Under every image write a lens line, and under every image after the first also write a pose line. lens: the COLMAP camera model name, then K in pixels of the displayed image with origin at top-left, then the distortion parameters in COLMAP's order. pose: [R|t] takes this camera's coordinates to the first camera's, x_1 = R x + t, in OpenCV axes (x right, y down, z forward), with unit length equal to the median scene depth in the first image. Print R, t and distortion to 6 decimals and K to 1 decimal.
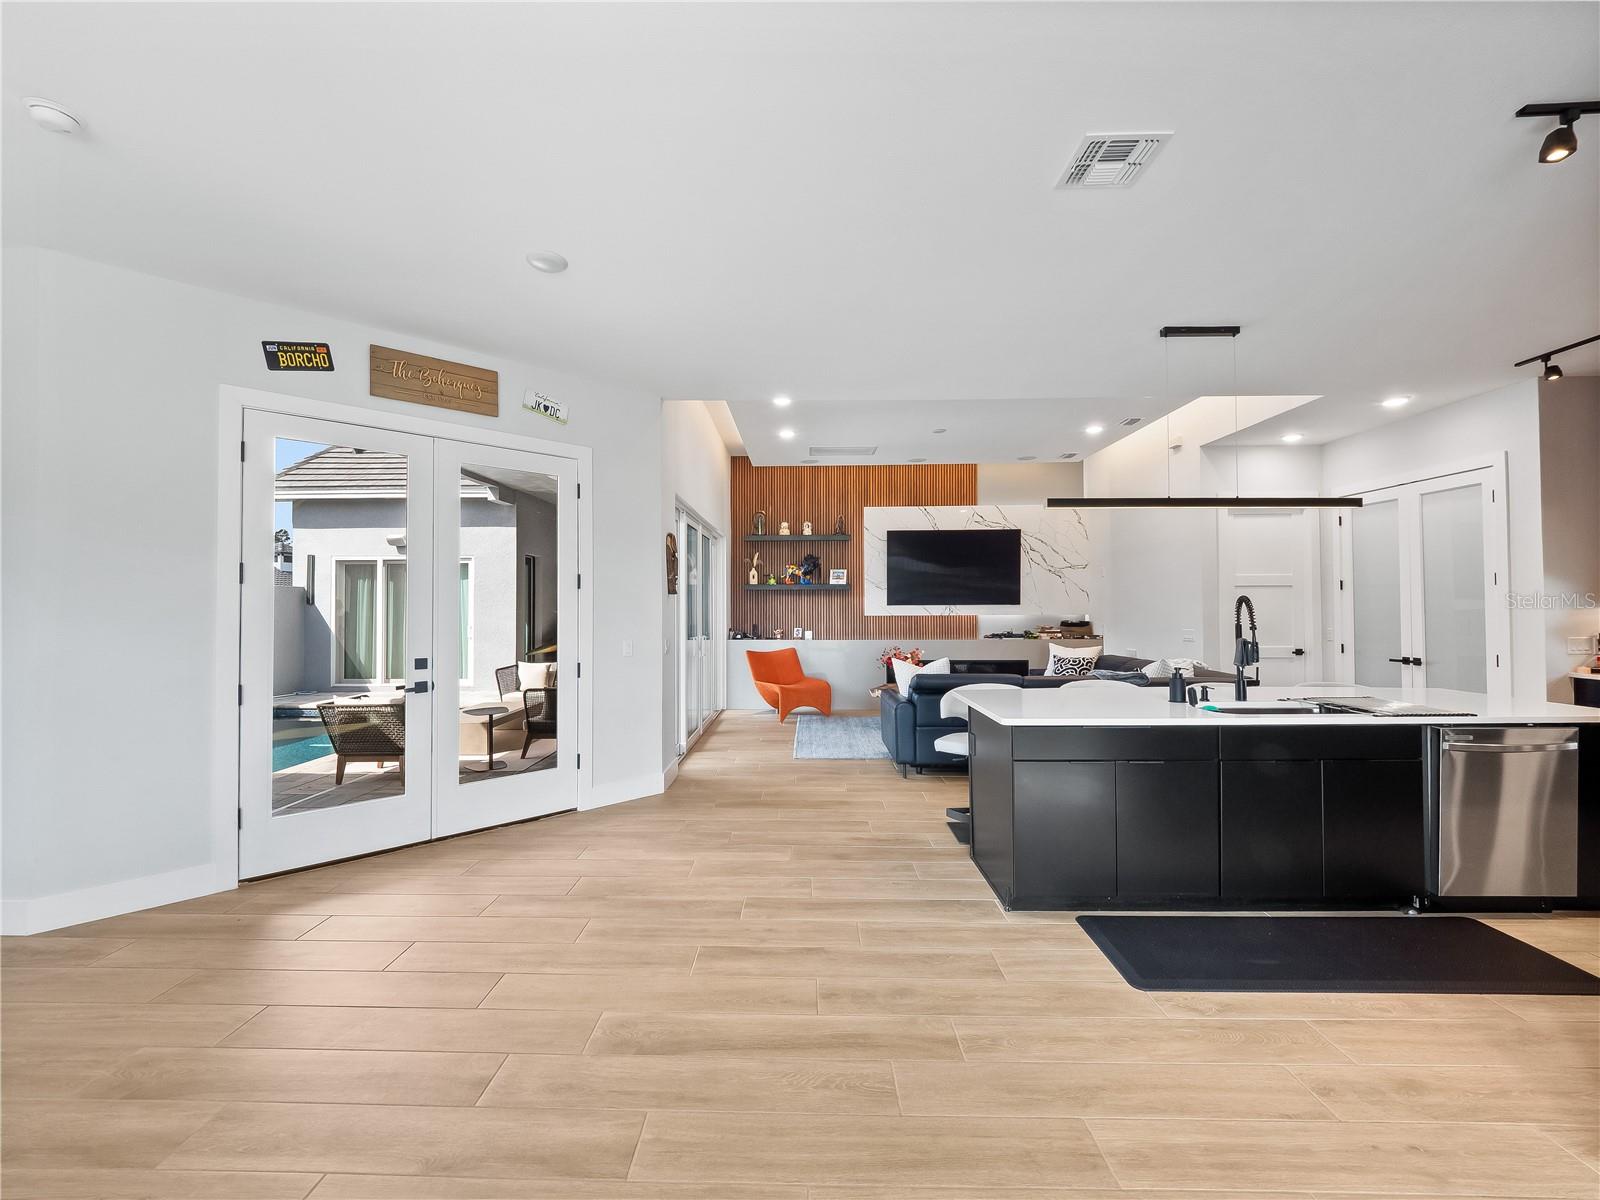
lens RADIAL K [[682.1, 0, 784.7], [0, 682.1, 592.4], [0, 0, 1]] dist [0.001861, -0.004149]
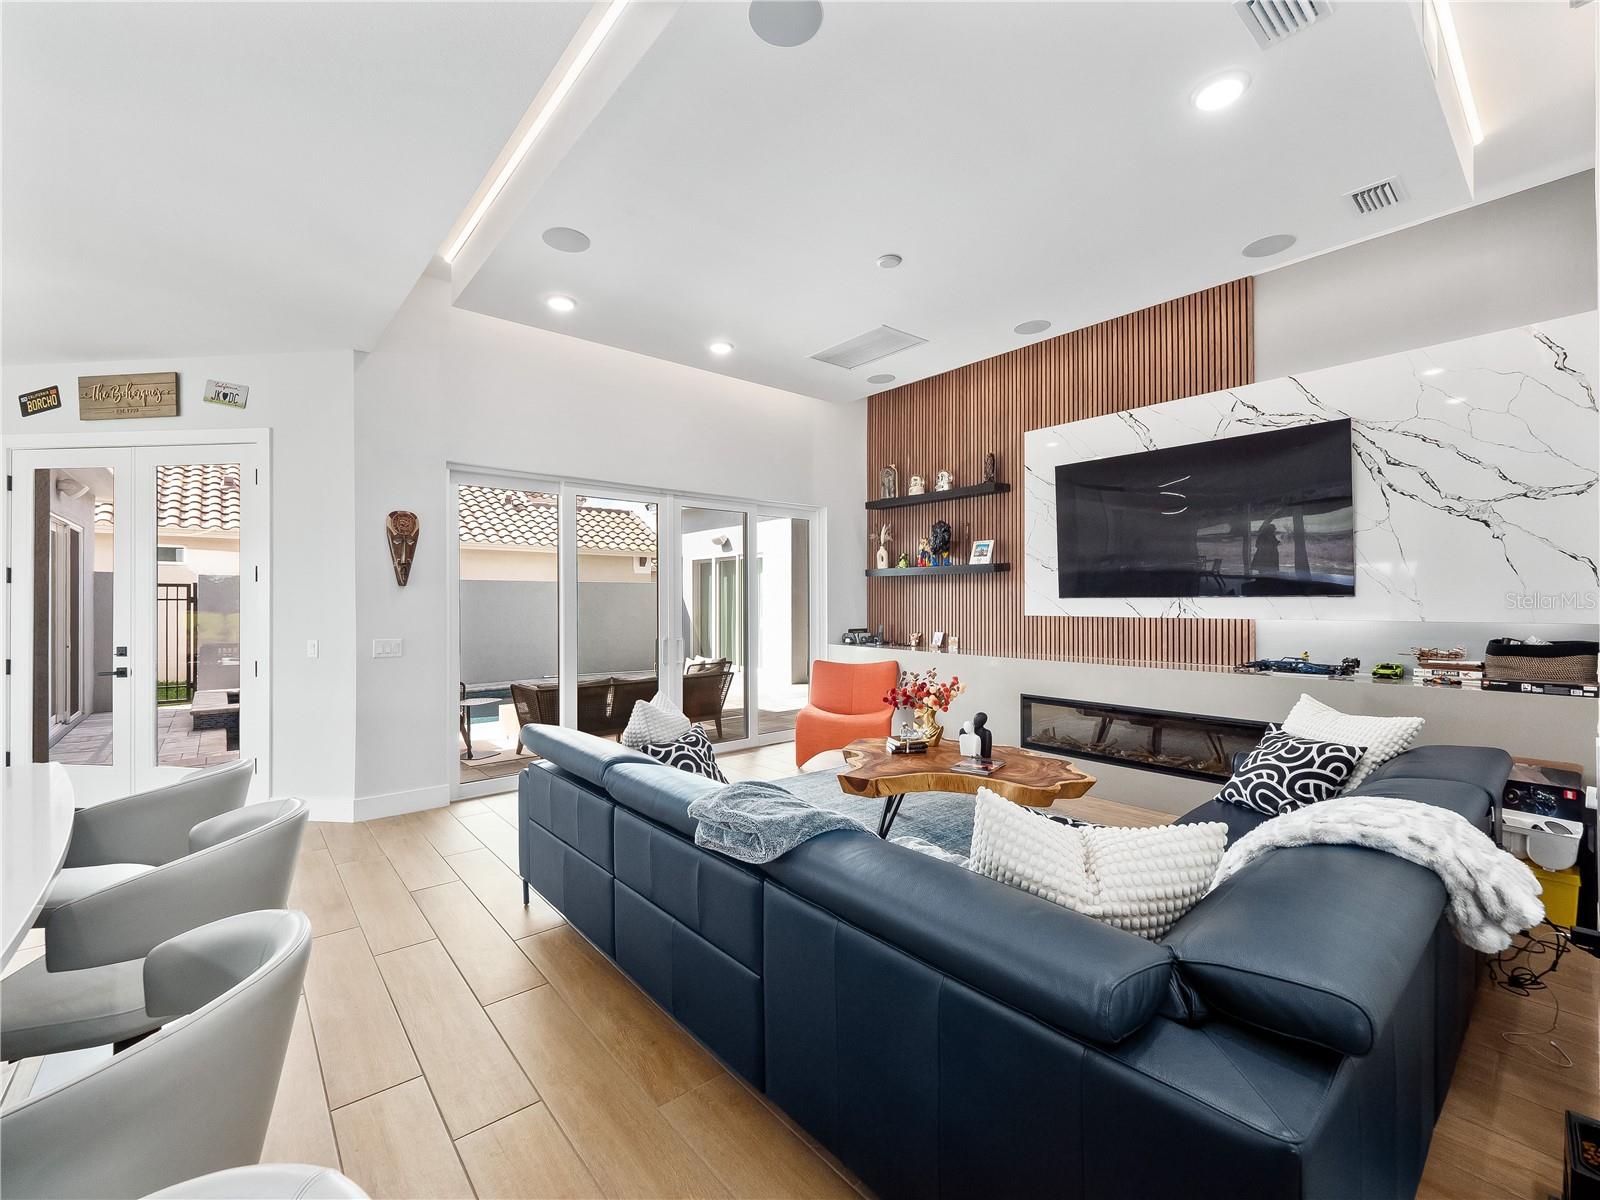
lens RADIAL K [[682.1, 0, 786.9], [0, 682.1, 597.6], [0, 0, 1]] dist [0.001861, -0.004149]
pose [[0.661341, -0.001489, -0.750084, 0.428918], [0.015986, 0.999799, 0.012110, 0.008017], [0.749915, -0.019999, 0.661232, 0.454380]]
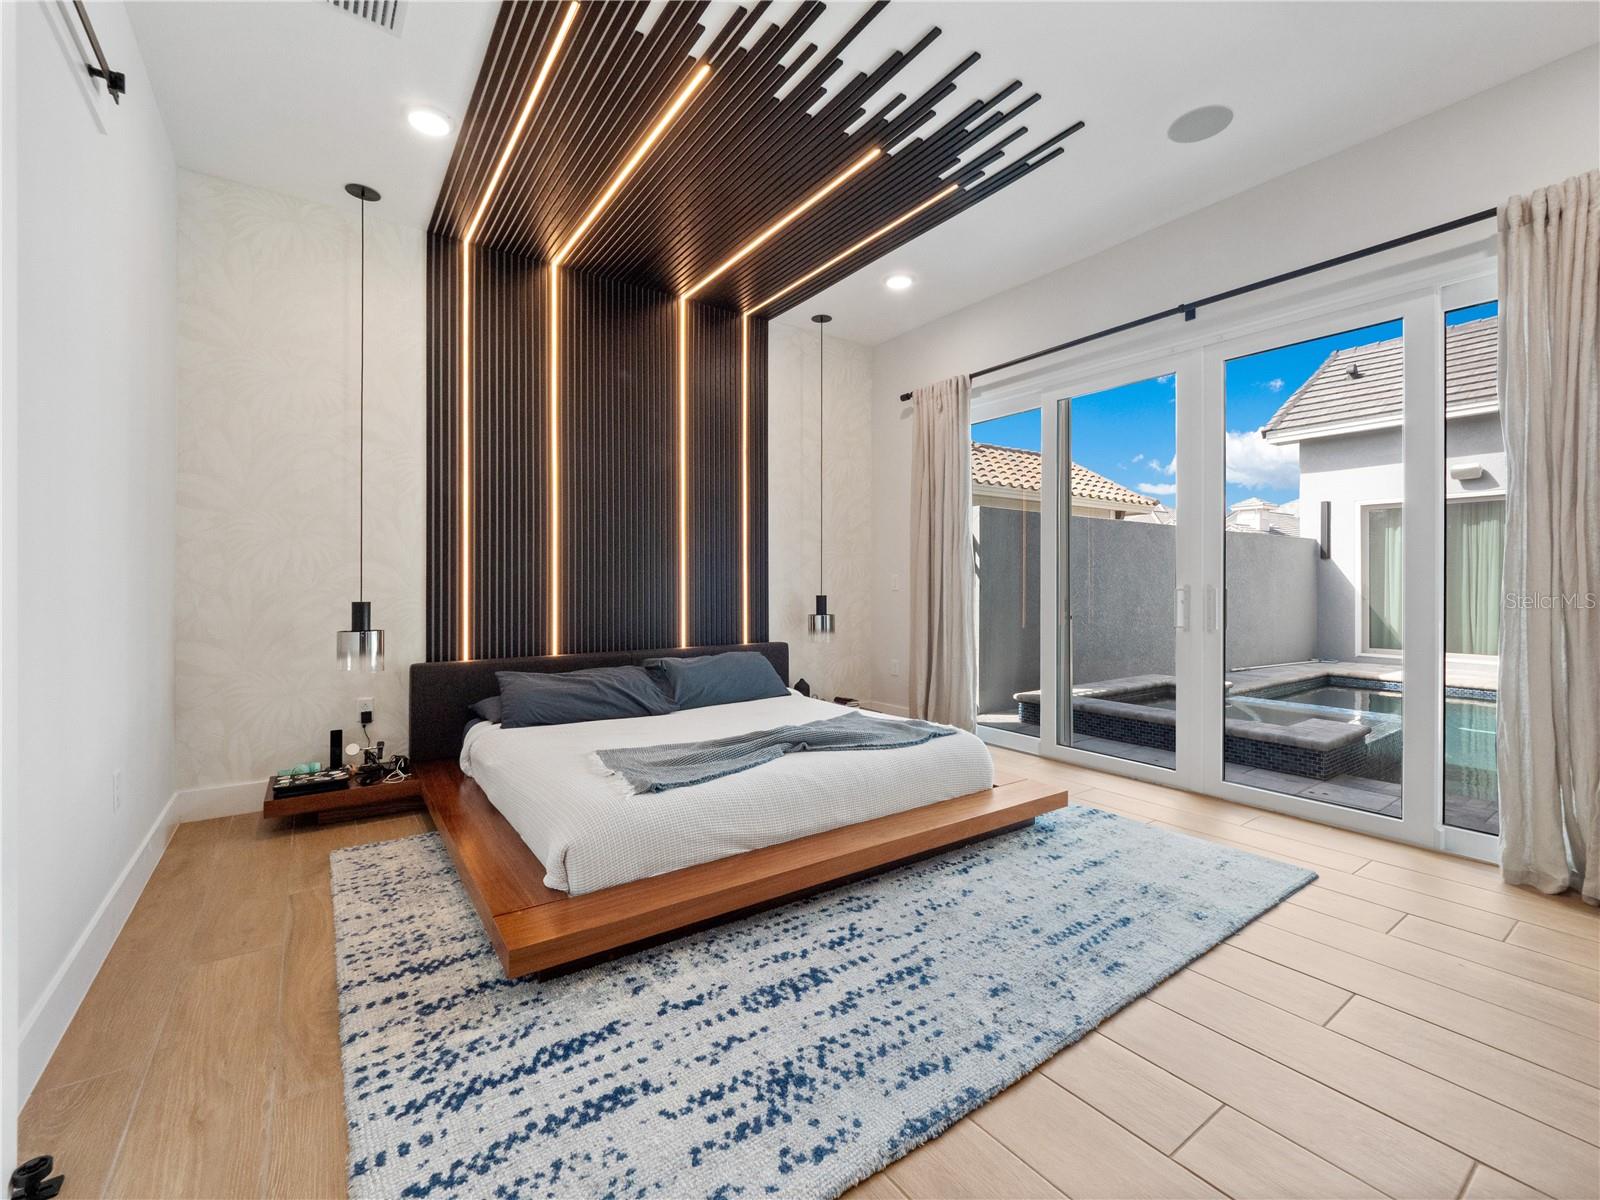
lens RADIAL K [[682.1, 0, 795.6], [0, 682.1, 582.4], [0, 0, 1]] dist [0.001861, -0.004149]
pose [[0.605463, 0.002772, -0.795869, -0.540281], [0.013318, 0.999819, 0.013614, 0.035236], [0.795762, -0.018842, 0.605316, -0.072565]]
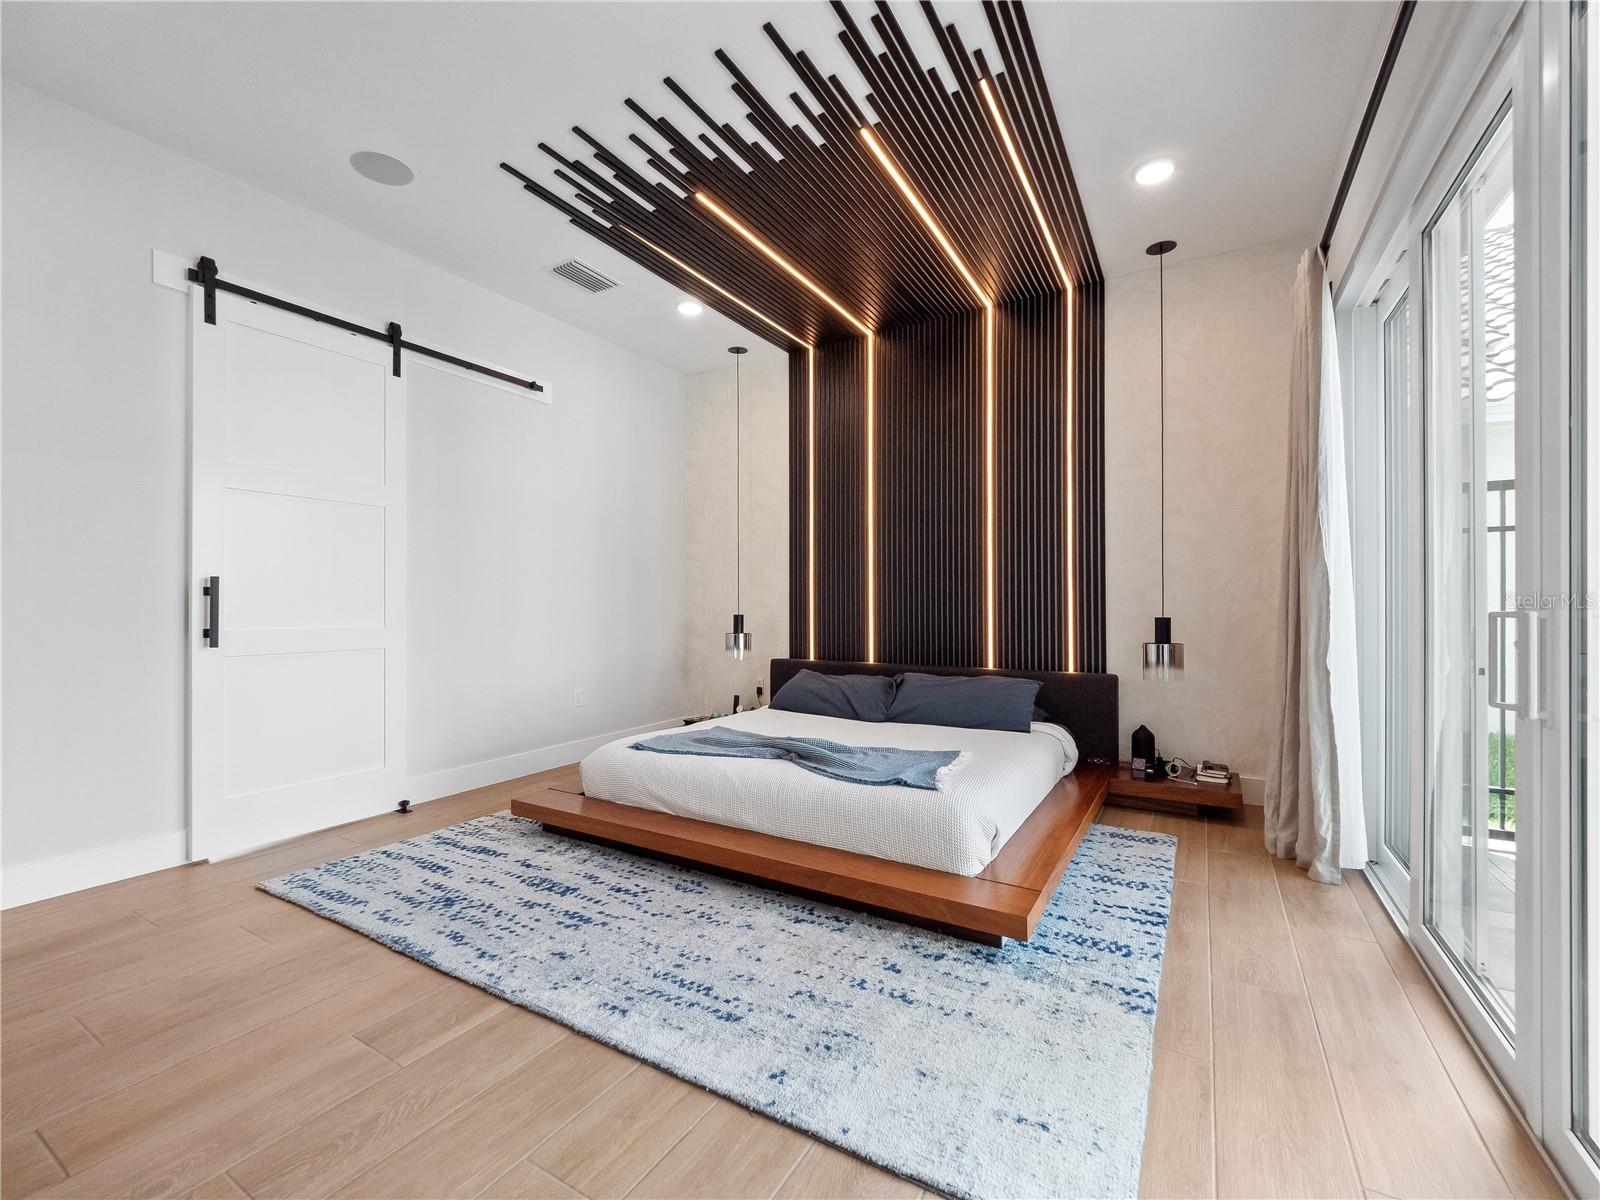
lens RADIAL K [[682.1, 0, 803.4], [0, 682.1, 603.0], [0, 0, 1]] dist [0.001861, -0.004149]
pose [[-0.473748, 0.008088, -0.880623, -0.502425], [0.023306, 0.999723, -0.003356, 0.040780], [0.880352, -0.022113, -0.473805, 0.247716]]
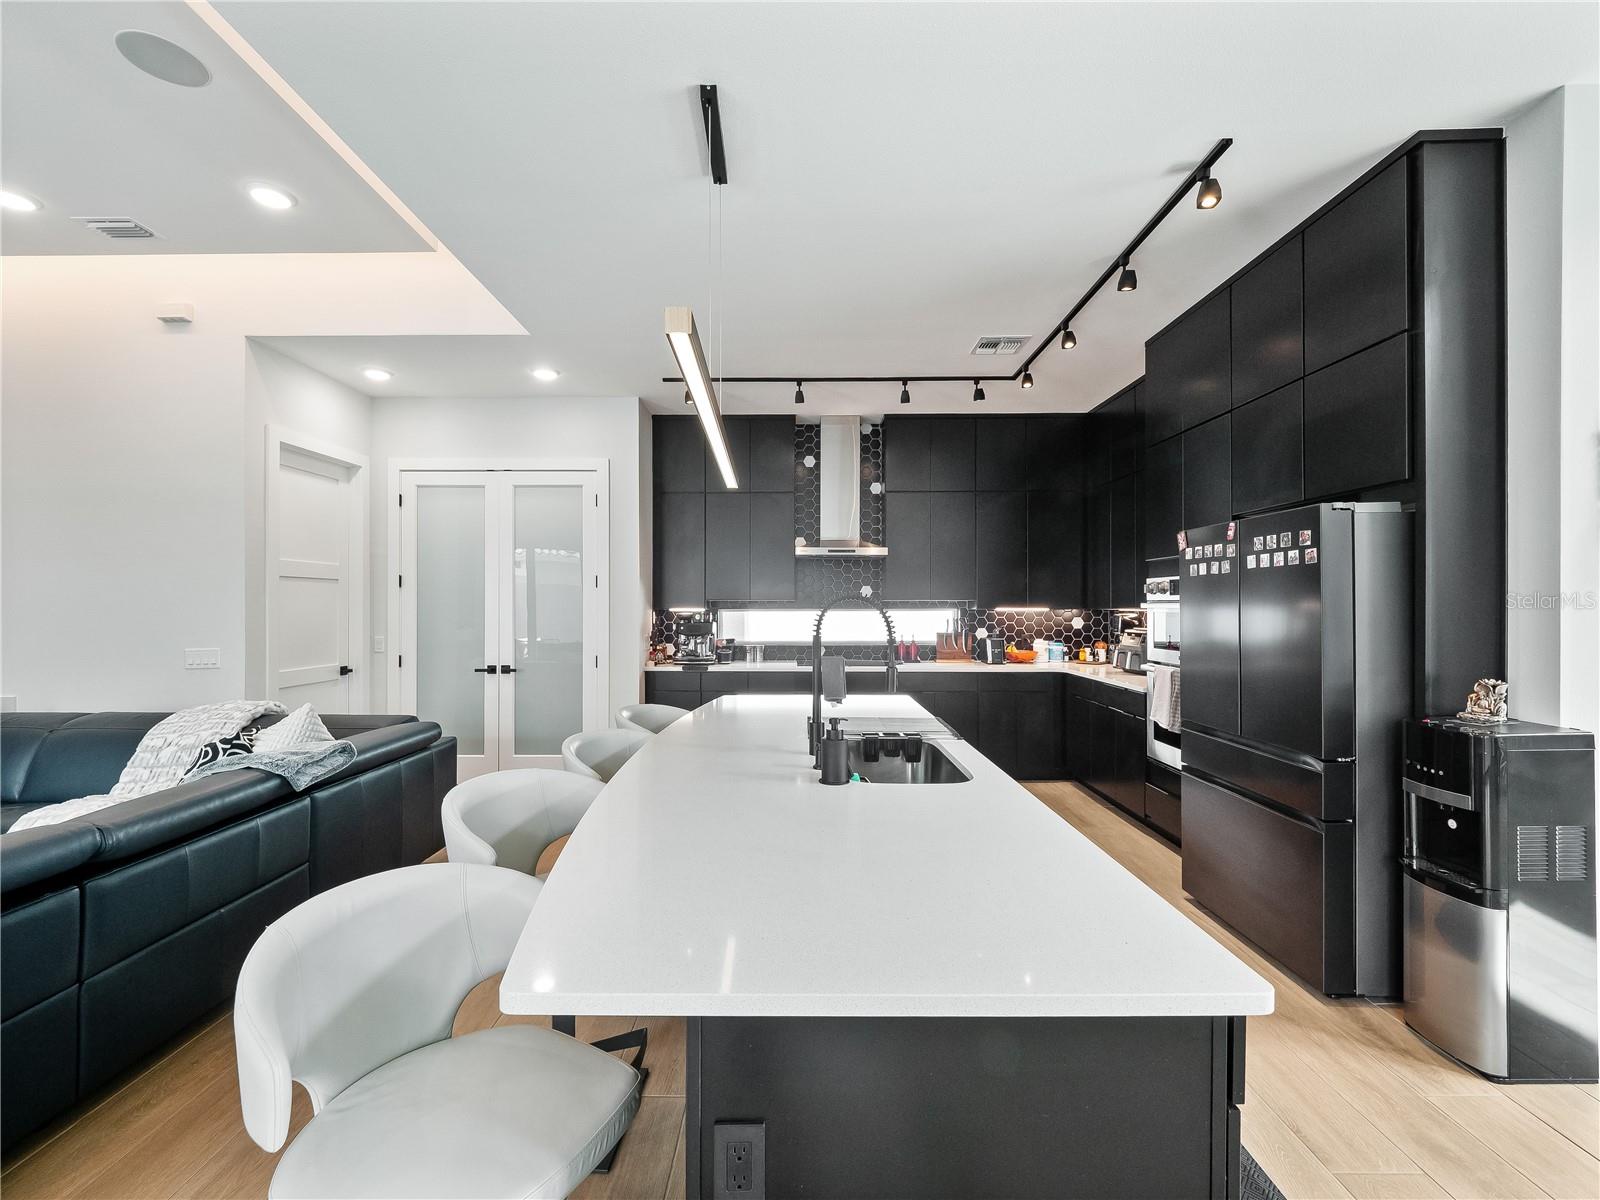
lens RADIAL K [[682.1, 0, 787.5], [0, 682.1, 604.2], [0, 0, 1]] dist [0.001861, -0.004149]
pose [[-0.021099, 0.006076, 0.999759, 0.008617], [-0.022194, 0.999732, -0.006544, 0.007672], [-0.999531, -0.022327, -0.020959, 0.386660]]
